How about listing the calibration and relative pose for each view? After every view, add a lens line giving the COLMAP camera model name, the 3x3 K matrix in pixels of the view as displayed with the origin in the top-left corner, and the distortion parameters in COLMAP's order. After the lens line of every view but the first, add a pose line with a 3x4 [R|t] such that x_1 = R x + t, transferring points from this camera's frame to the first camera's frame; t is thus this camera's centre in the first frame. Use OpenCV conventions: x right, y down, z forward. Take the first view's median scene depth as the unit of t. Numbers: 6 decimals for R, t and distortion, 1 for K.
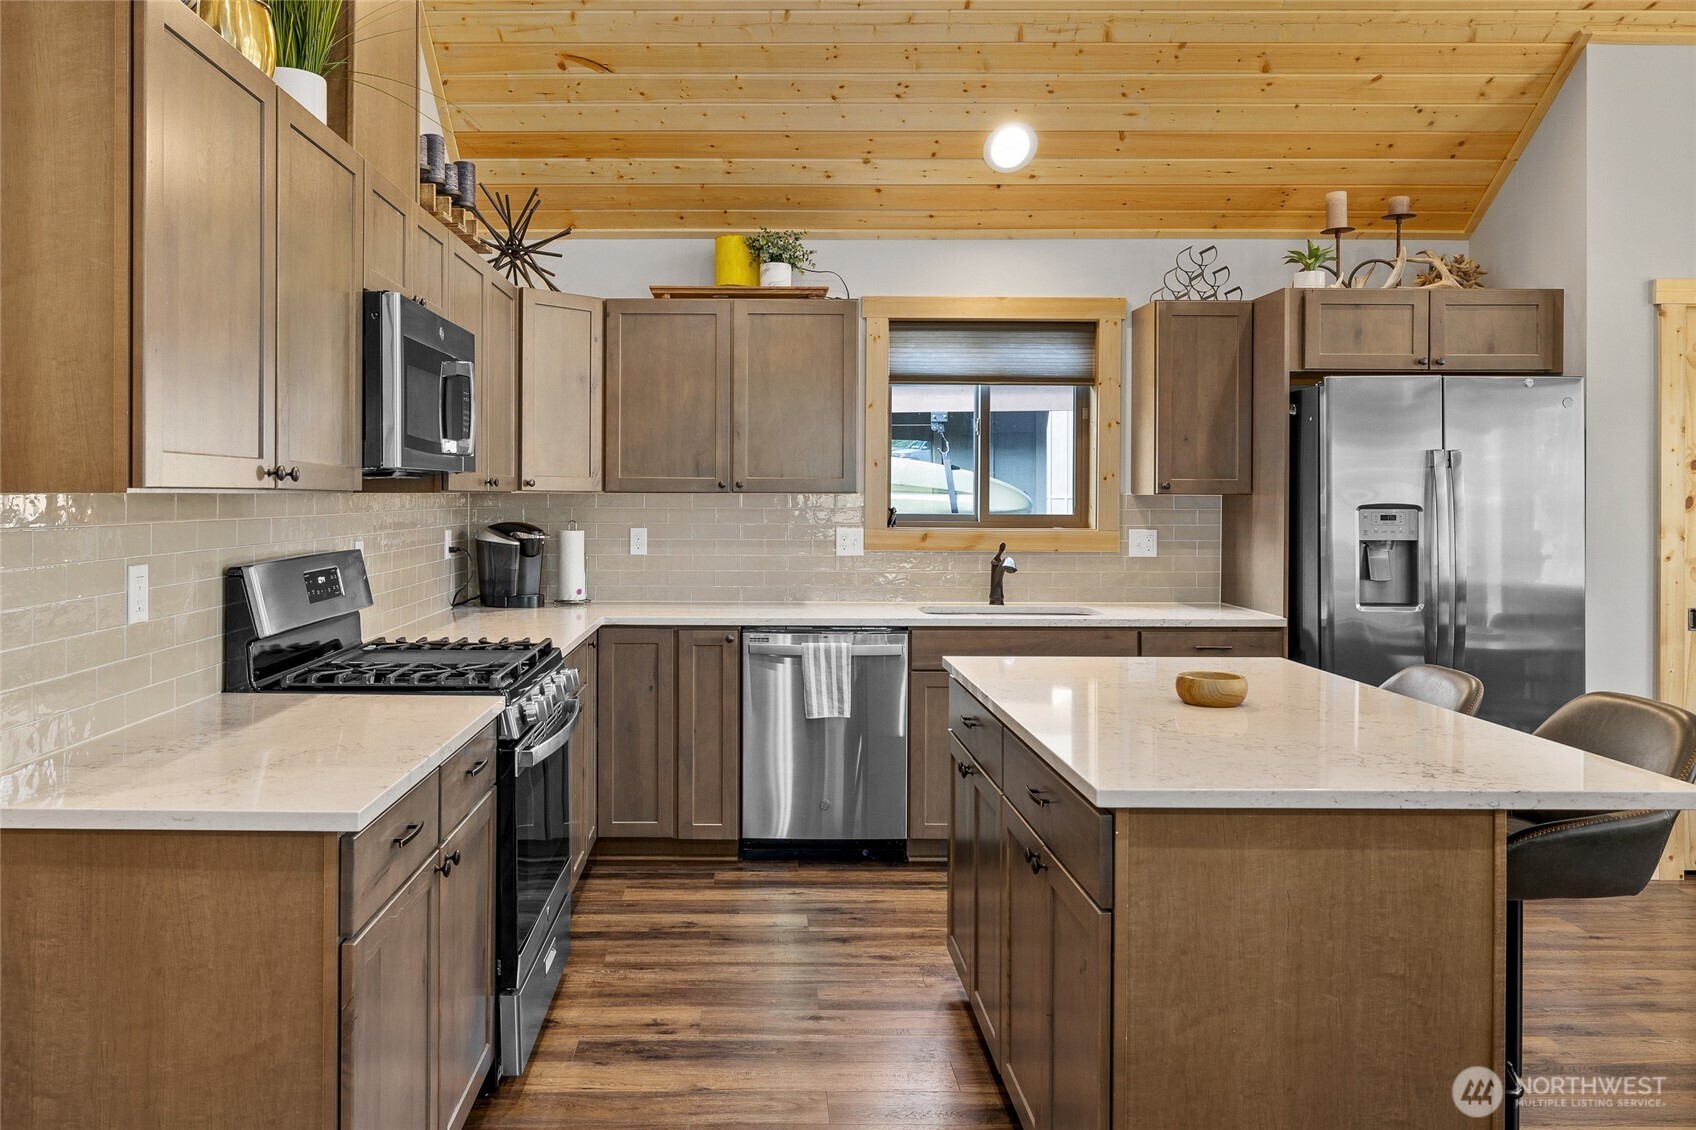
lens RADIAL K [[1238.0, 0, 764.4], [0, 1238.0, 488.0], [0, 0, 1]] dist [-0.006221, 0.010856]
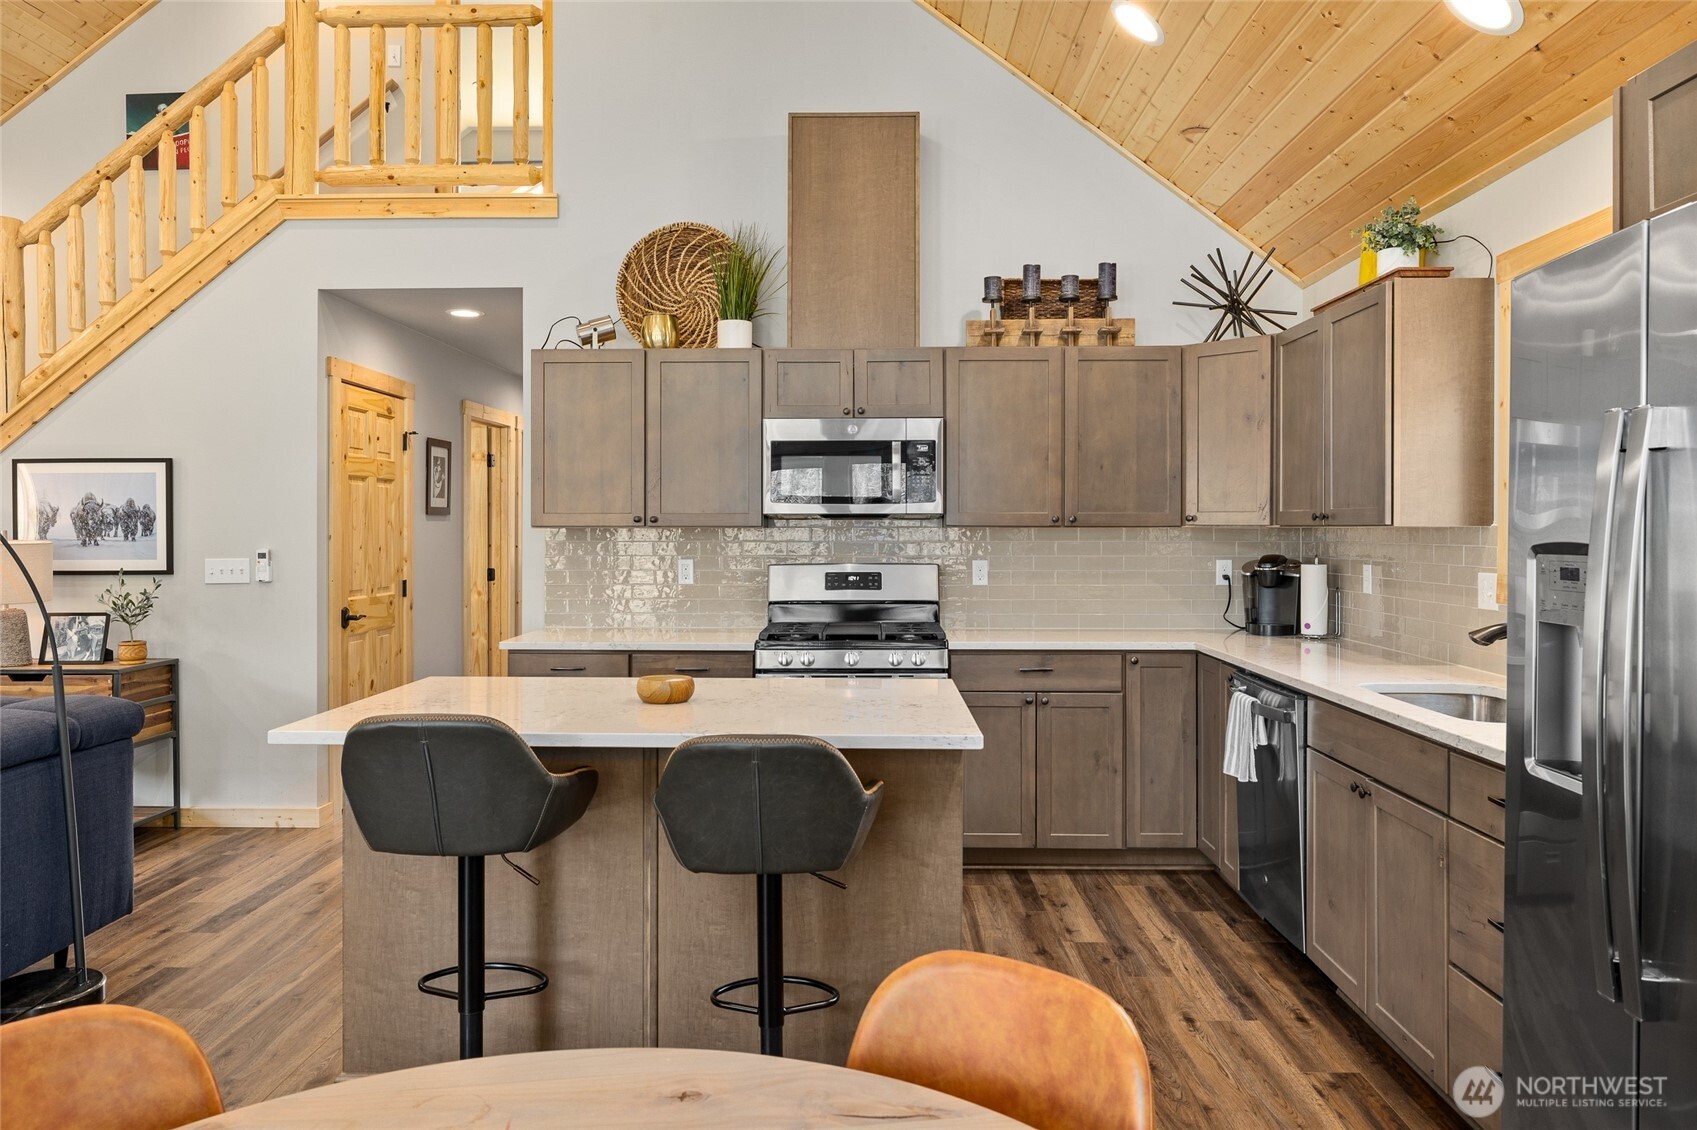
lens RADIAL K [[1171.6, 0, 845.4], [0, 1171.6, 534.5], [0, 0, 1]] dist [-0.003211, -0.003011]
pose [[-0.037250, -0.000369, -0.999306, 0.900143], [0.007767, 0.999970, -0.000659, 0.008040], [0.999276, -0.007787, -0.037246, 0.739423]]
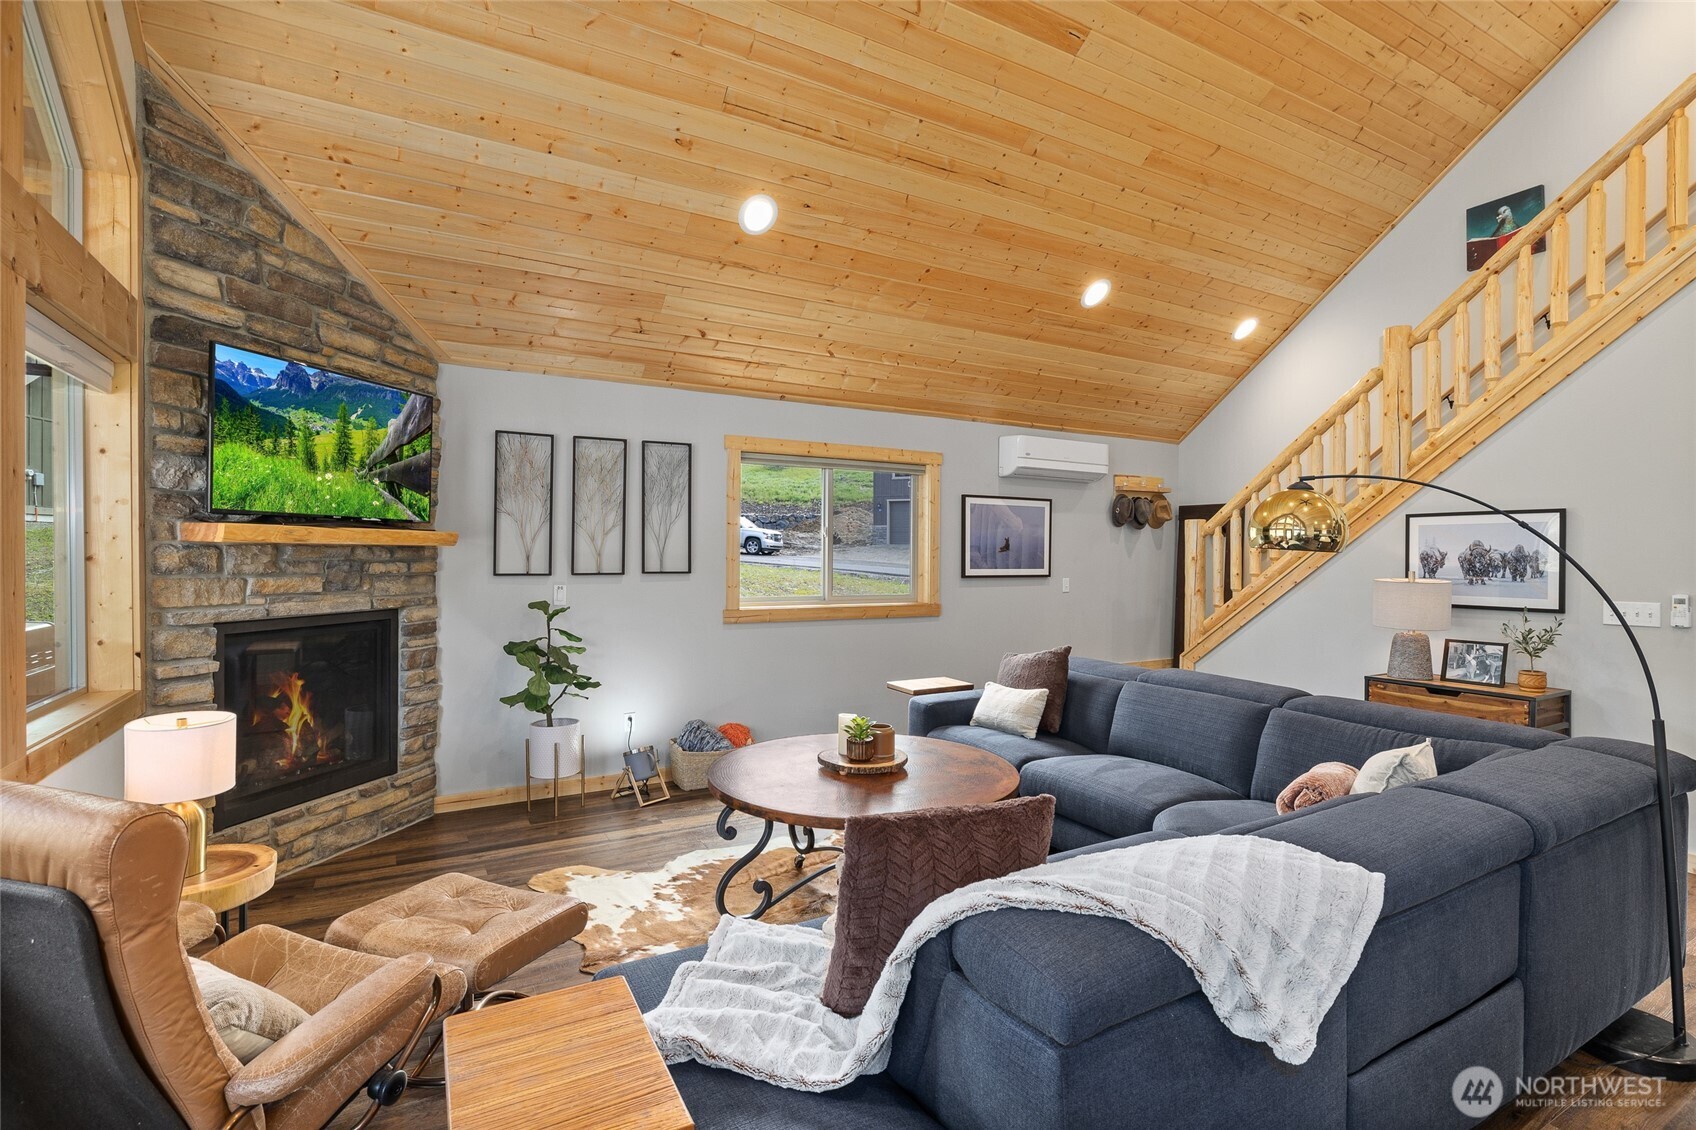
lens RADIAL K [[804.4, 0, 844.3], [0, 804.4, 569.4], [0, 0, 1]] dist [-0.007889, 0.001593]
pose [[-0.876658, -0.001046, -0.481113, 0.881778], [-0.008019, 0.999890, 0.012438, -0.013409], [0.481047, 0.014762, -0.876570, 0.383496]]
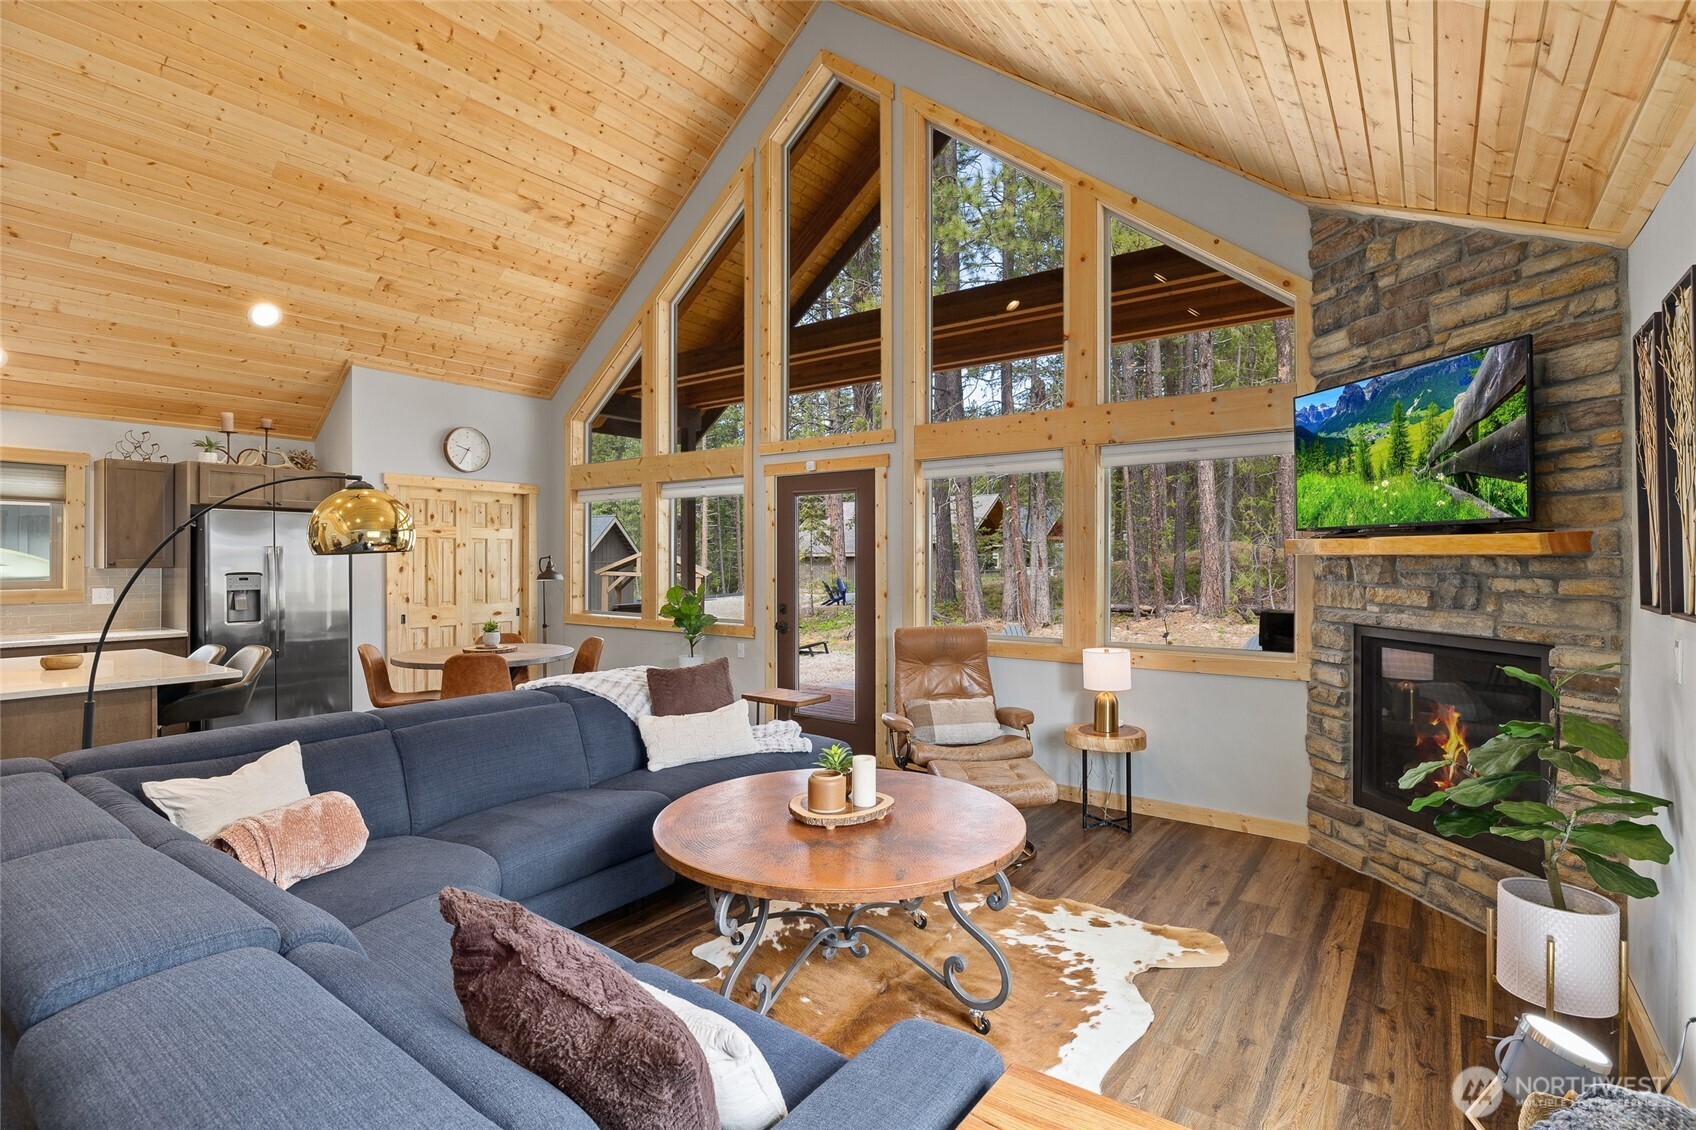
lens RADIAL K [[804.4, 0, 854.4], [0, 804.4, 568.2], [0, 0, 1]] dist [-0.007889, 0.001593]
pose [[0.595733, -0.012665, 0.803083, 0.036224], [-0.004464, 0.999808, 0.019079, -0.023765], [-0.803170, -0.014951, 0.595562, -0.610923]]
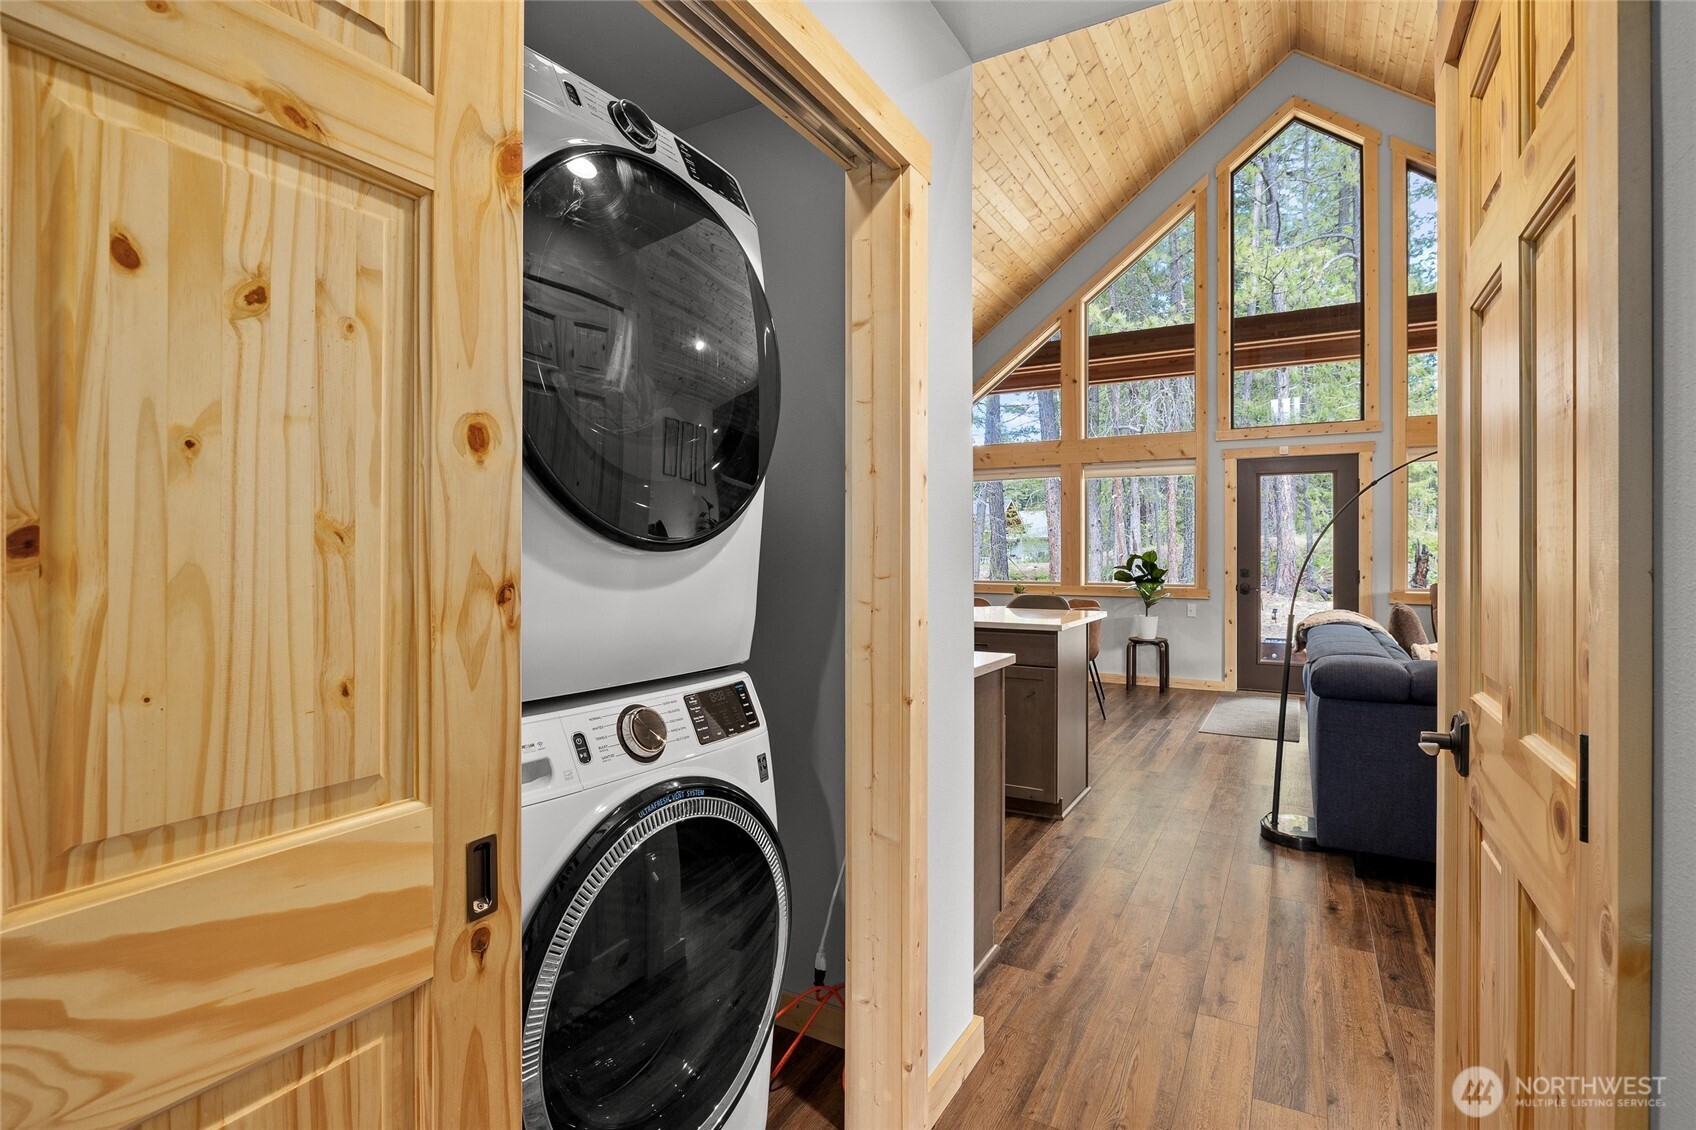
lens RADIAL K [[804.4, 0, 880.6], [0, 804.4, 562.9], [0, 0, 1]] dist [-0.007889, 0.001593]
pose [[0.470429, -0.016143, 0.882290, -0.712443], [0.001065, 0.999842, 0.017725, 0.026288], [-0.882437, -0.007399, 0.470372, 0.207187]]
